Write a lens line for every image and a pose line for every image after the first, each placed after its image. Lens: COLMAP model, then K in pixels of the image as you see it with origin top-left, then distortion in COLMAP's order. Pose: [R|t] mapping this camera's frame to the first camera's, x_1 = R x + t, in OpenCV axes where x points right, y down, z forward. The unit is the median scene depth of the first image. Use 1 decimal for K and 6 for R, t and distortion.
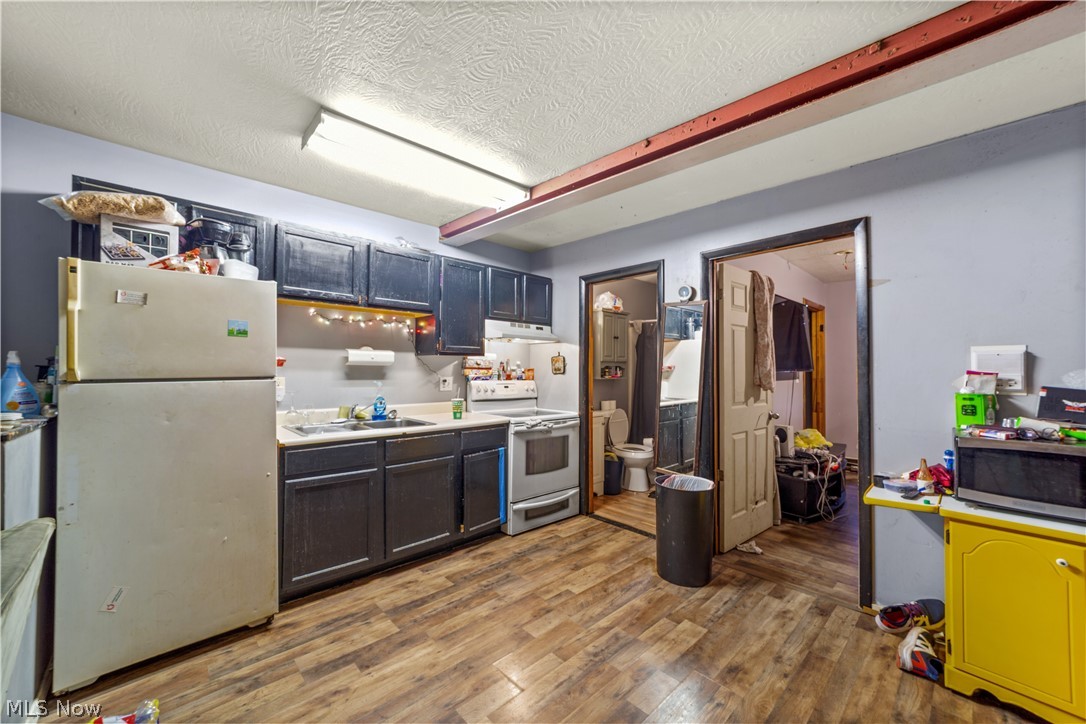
lens RADIAL K [[423.2, 0, 545.0], [0, 423.2, 364.2], [0, 0, 1]] dist [-0.001671, 0.001111]
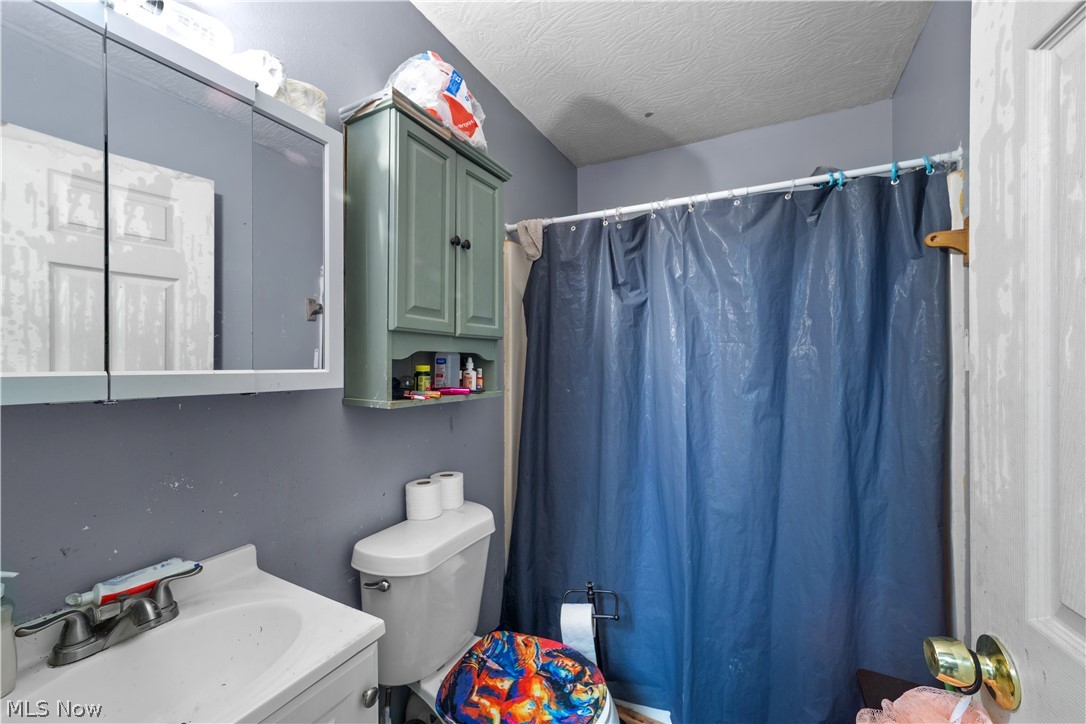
lens RADIAL K [[423.2, 0, 544.8], [0, 423.2, 364.7], [0, 0, 1]] dist [-0.001671, 0.001111]
pose [[0.951322, -0.005716, 0.308147, 0.258605], [0.001298, 0.999893, 0.014541, 0.015354], [-0.308197, -0.013433, 0.951228, 1.388234]]
